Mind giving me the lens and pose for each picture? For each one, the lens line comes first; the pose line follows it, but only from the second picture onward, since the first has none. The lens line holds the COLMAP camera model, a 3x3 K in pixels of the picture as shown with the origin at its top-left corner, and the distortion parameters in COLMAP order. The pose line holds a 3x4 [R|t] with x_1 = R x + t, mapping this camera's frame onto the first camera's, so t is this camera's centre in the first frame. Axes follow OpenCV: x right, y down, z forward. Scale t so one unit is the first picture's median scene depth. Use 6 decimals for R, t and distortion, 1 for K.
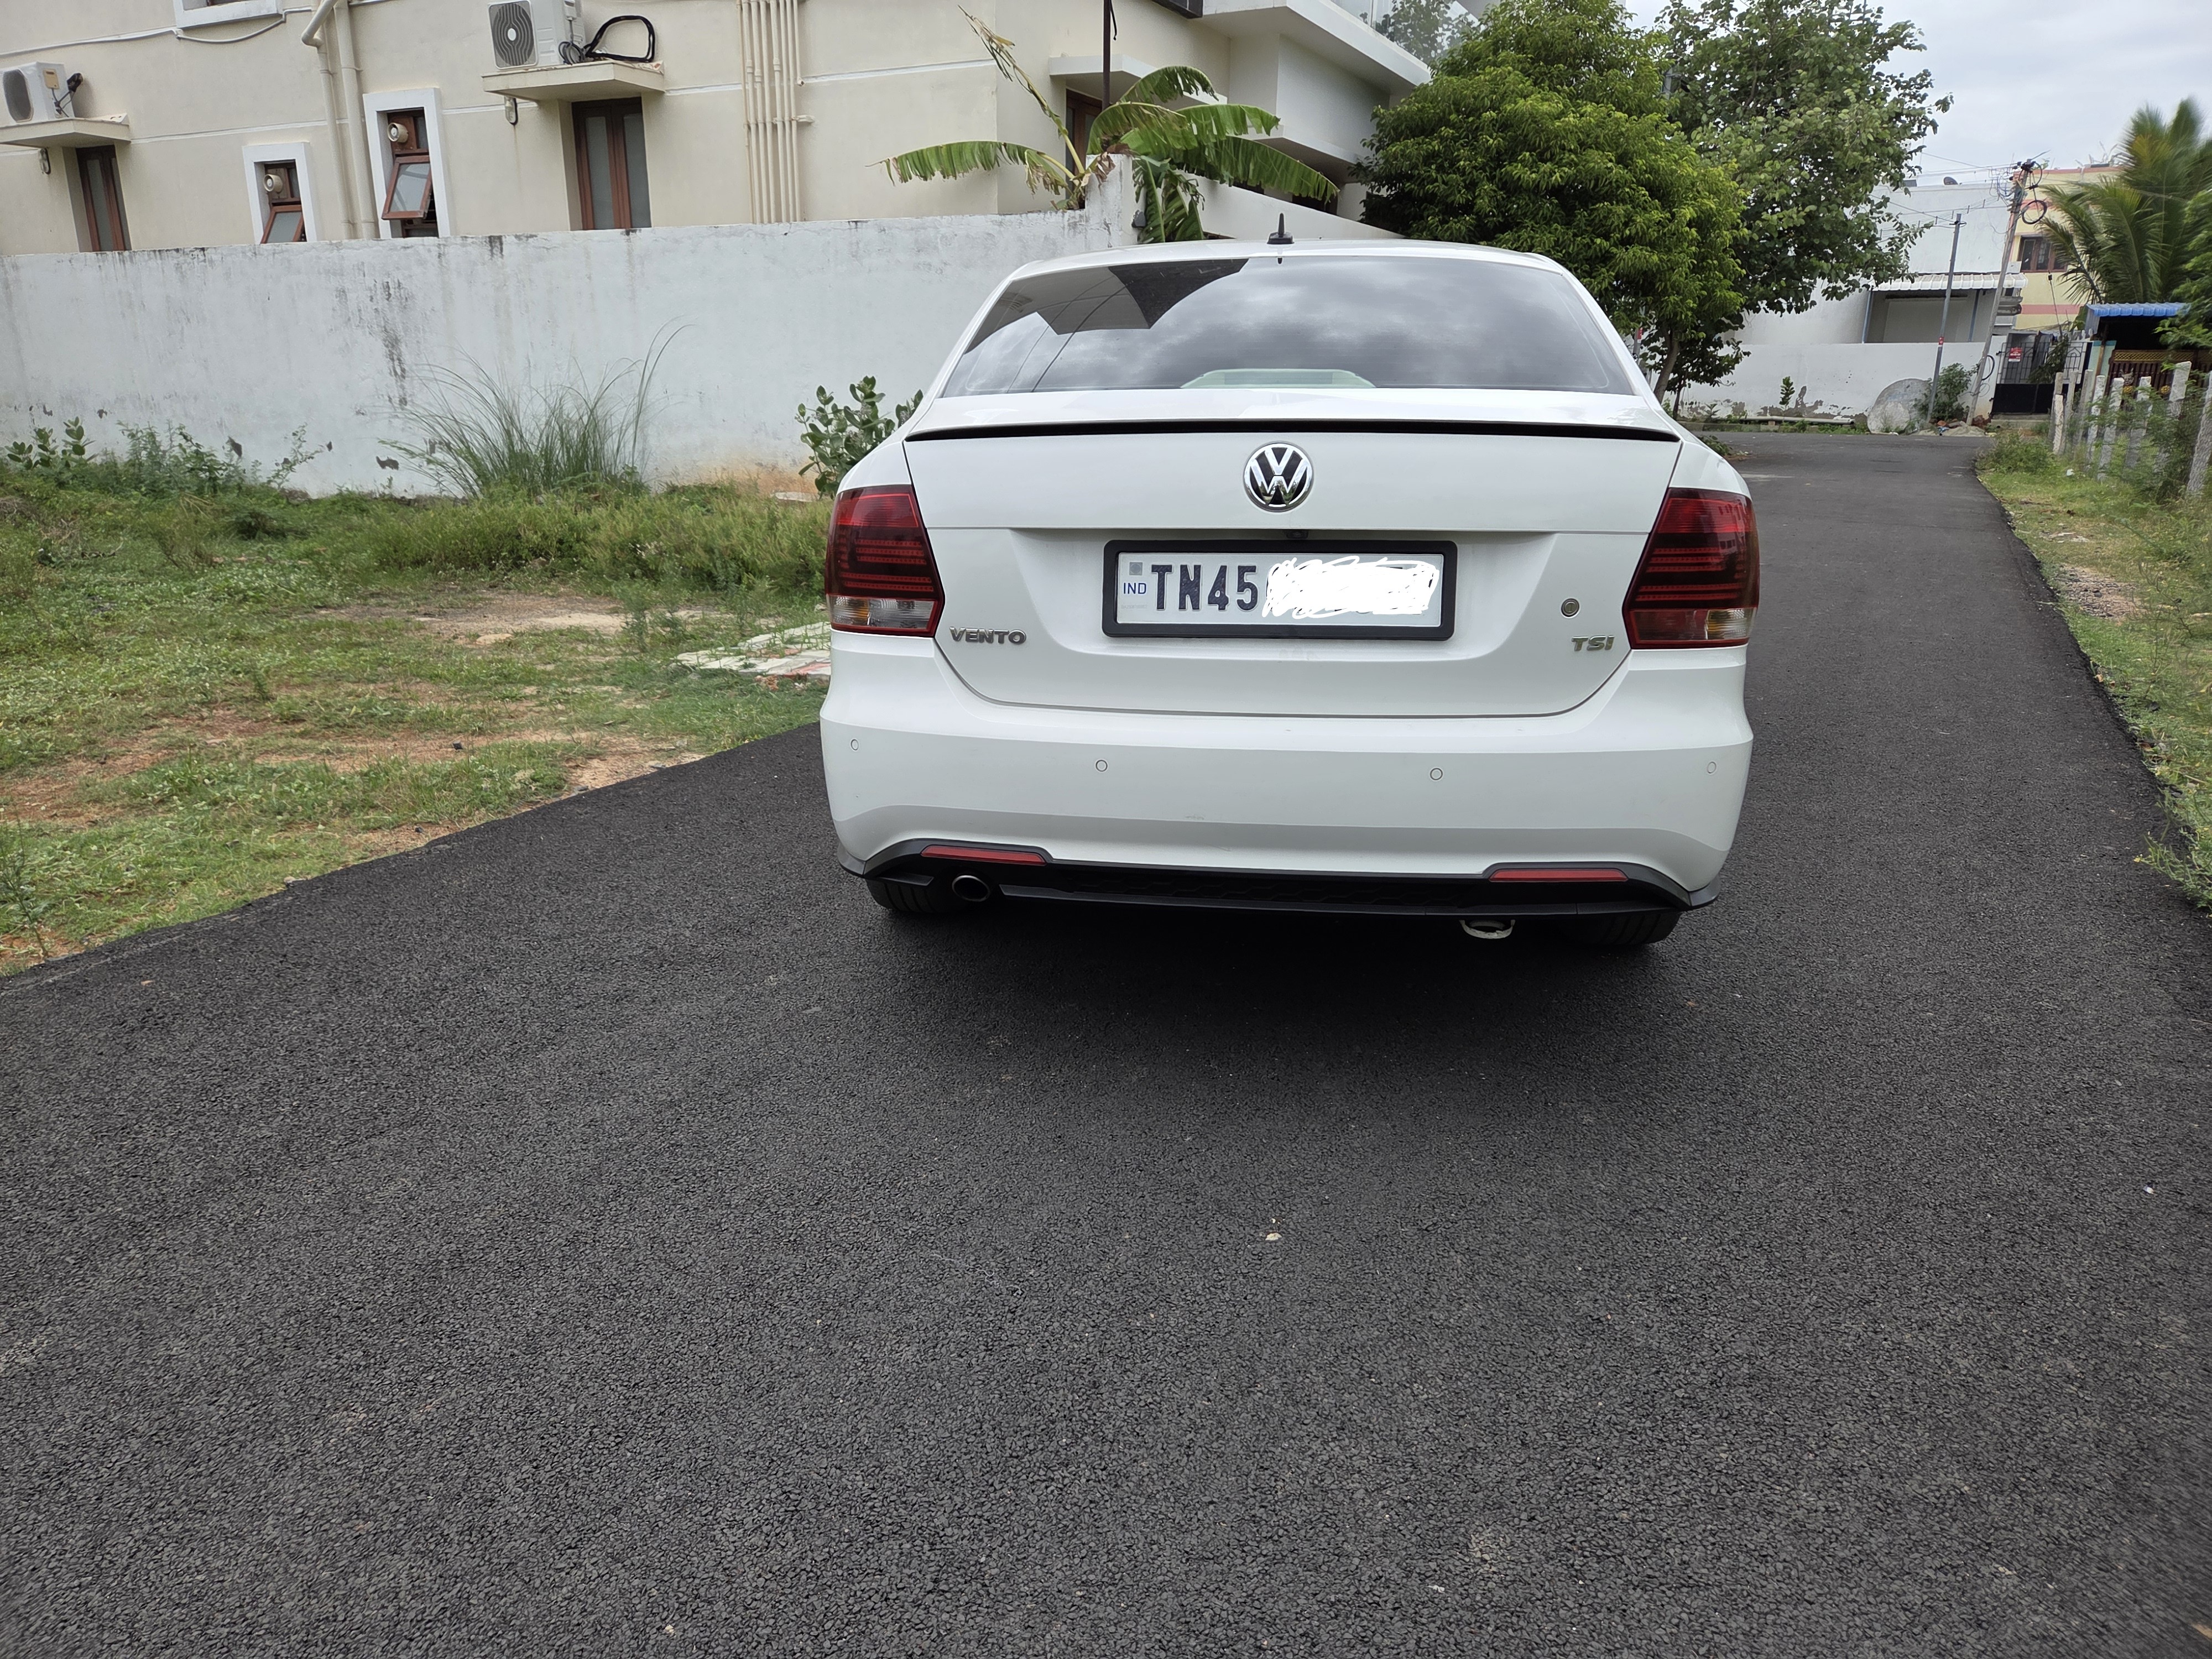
lens RADIAL K [[1461.5, 0, 1106.0], [0, 1461.5, 829.5], [0, 0, 1]] dist [0.028184, -0.051227]
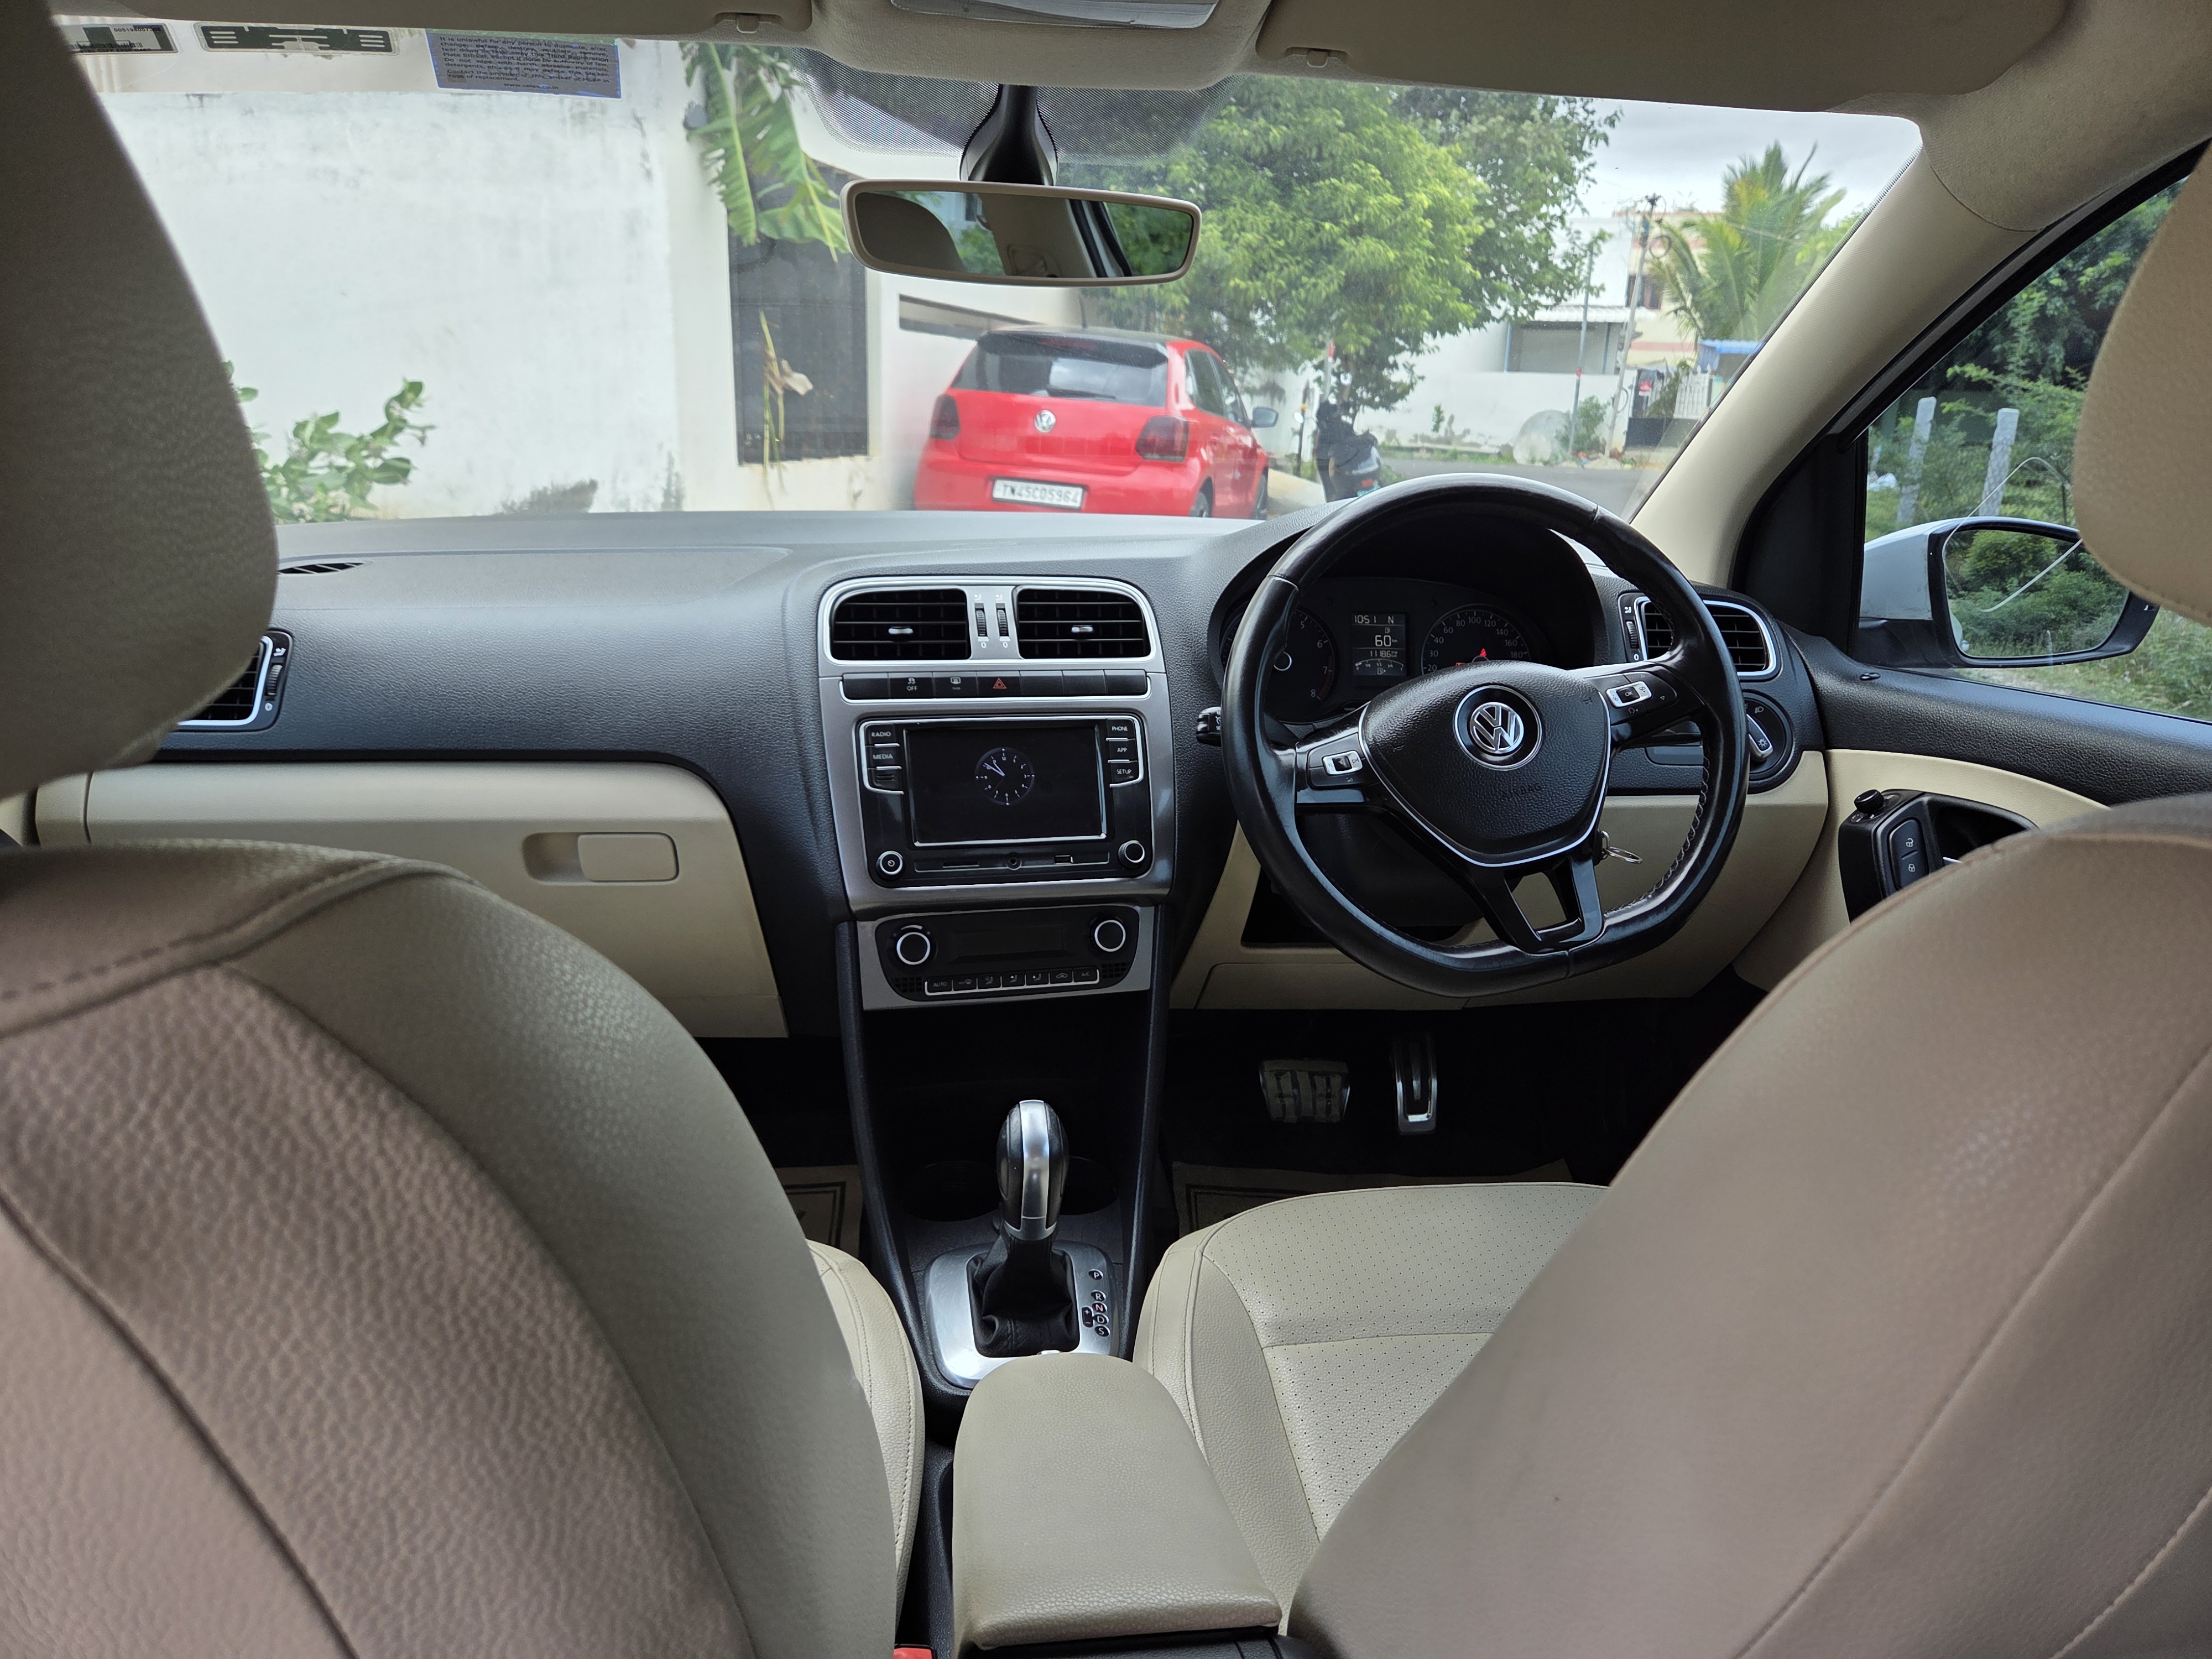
lens RADIAL K [[1289.7, 0, 1106.0], [0, 1289.7, 829.5], [0, 0, 1]] dist [0.001049, -0.000123]
pose [[0.968799, -0.048168, 0.243120, 0.021212], [0.040655, 0.998531, 0.035830, -0.063897], [-0.244489, -0.024828, 0.969334, 0.208799]]
